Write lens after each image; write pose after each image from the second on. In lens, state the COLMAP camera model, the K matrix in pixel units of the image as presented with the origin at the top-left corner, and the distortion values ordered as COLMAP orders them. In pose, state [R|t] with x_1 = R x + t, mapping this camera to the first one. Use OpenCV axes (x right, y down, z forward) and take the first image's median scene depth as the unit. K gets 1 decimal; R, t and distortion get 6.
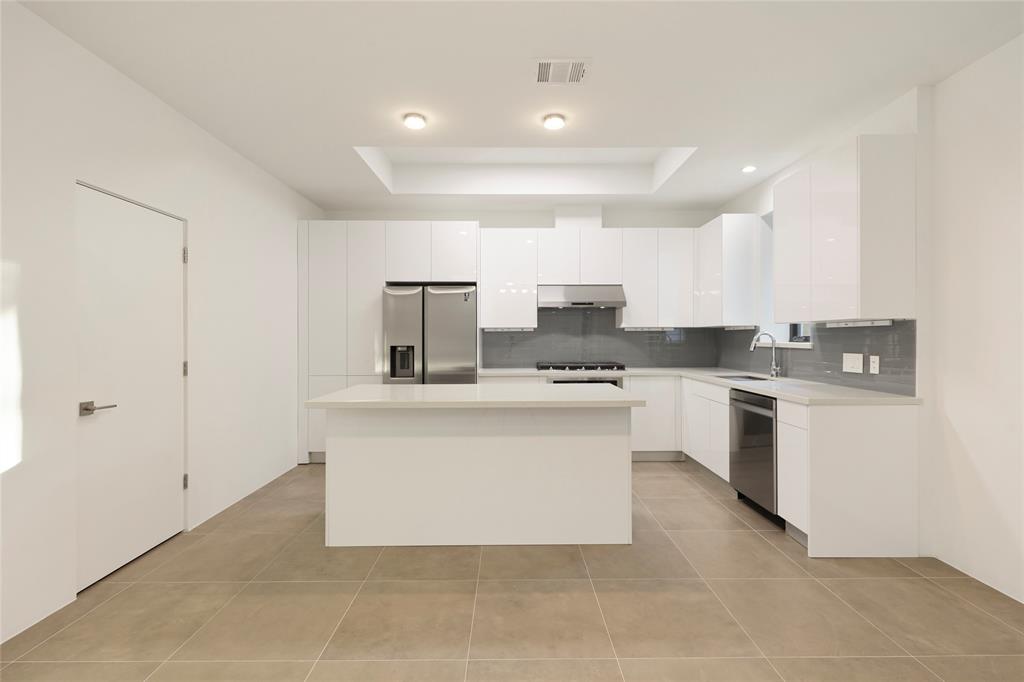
lens RADIAL K [[465.8, 0, 512.0], [0, 465.8, 341.0], [0, 0, 1]] dist [0.002277, 0.000022]
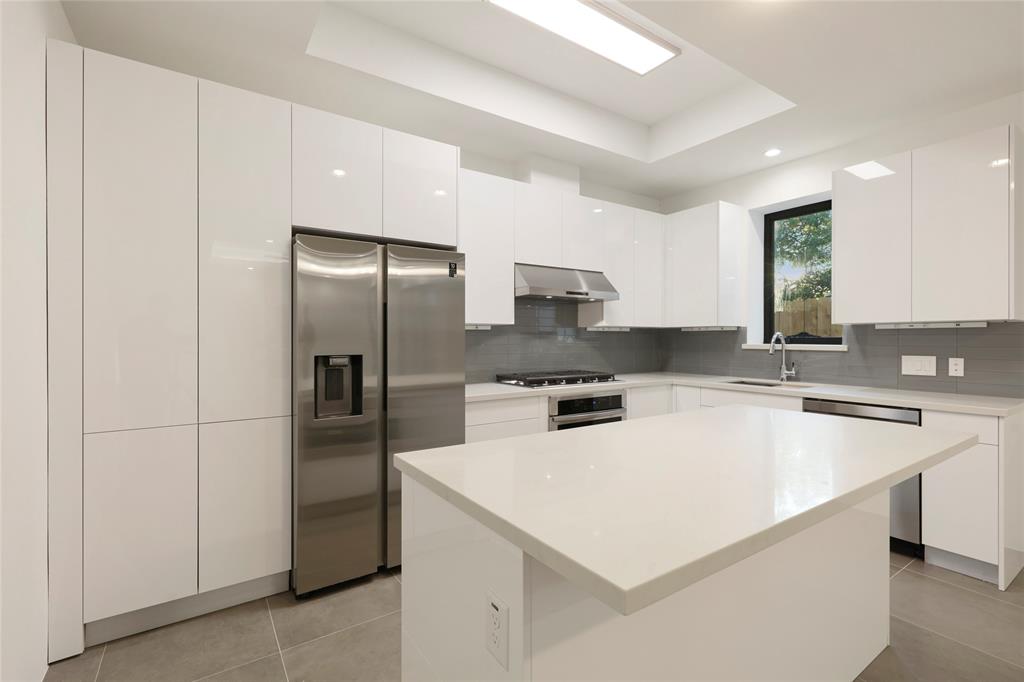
lens RADIAL K [[465.8, 0, 512.0], [0, 465.8, 341.0], [0, 0, 1]] dist [0.002277, 0.000022]
pose [[0.831321, -0.001966, 0.555790, -0.364998], [0.003559, 0.999992, -0.001787, -0.003679], [-0.555782, 0.003463, 0.831321, 0.470290]]
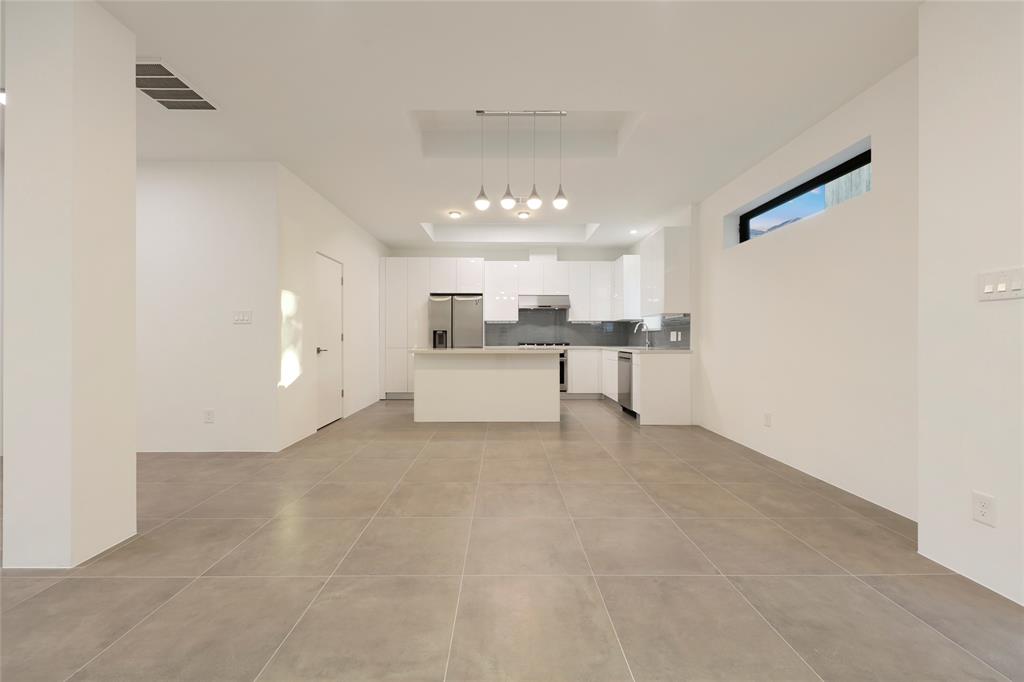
lens RADIAL K [[407.8, 0, 507.2], [0, 407.8, 360.9], [0, 0, 1]] dist [0.000884, -0.000023]
pose [[0.999977, 0.002904, 0.006203, 0.006004], [-0.003202, 0.998813, 0.048610, 0.049494], [-0.006054, -0.048629, 0.998799, -0.528895]]
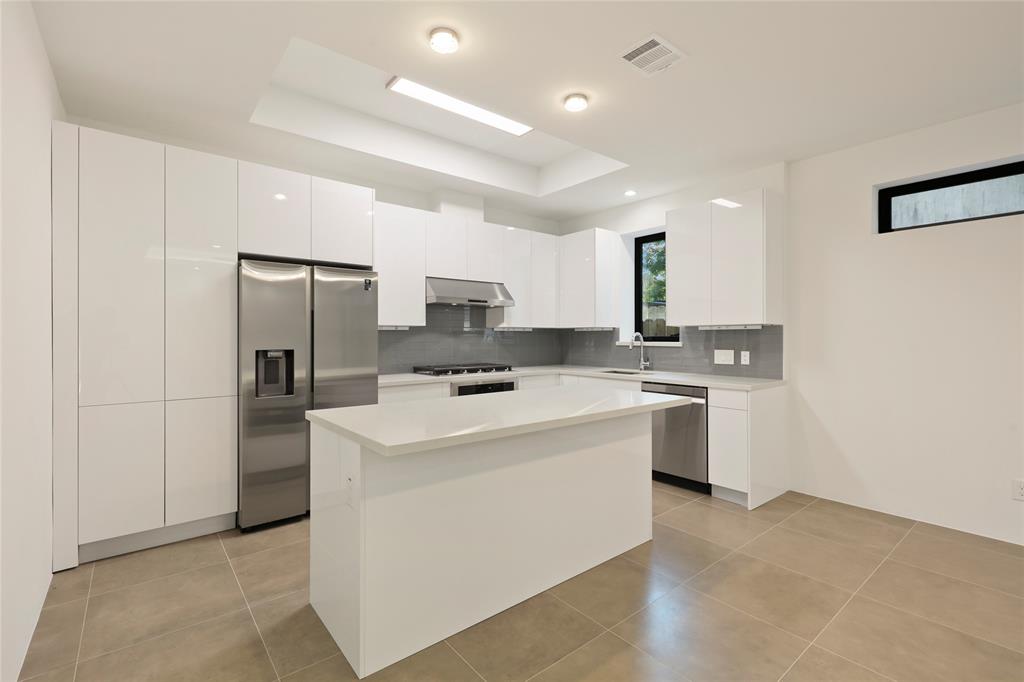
lens RADIAL K [[465.7, 0, 515.3], [0, 465.7, 338.0], [0, 0, 1]] dist [0.000780, -0.000624]
pose [[0.775022, -0.000740, 0.631934, -0.396913], [0.004332, 0.999982, -0.004143, -0.002723], [-0.631920, 0.005948, 0.775011, 0.250176]]
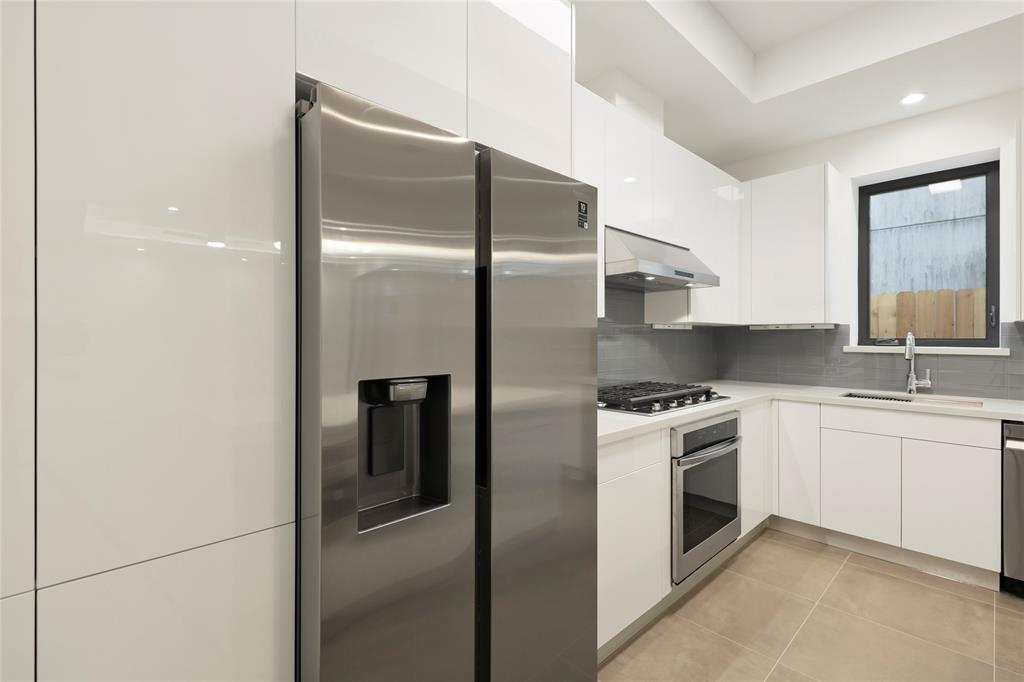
lens RADIAL K [[465.8, 0, 512.0], [0, 465.8, 341.0], [0, 0, 1]] dist [0.002277, 0.000022]
pose [[0.726665, -0.002562, 0.686987, -0.358066], [0.003389, 0.999994, 0.000145, -0.007520], [-0.686984, 0.002222, 0.726669, 0.802839]]
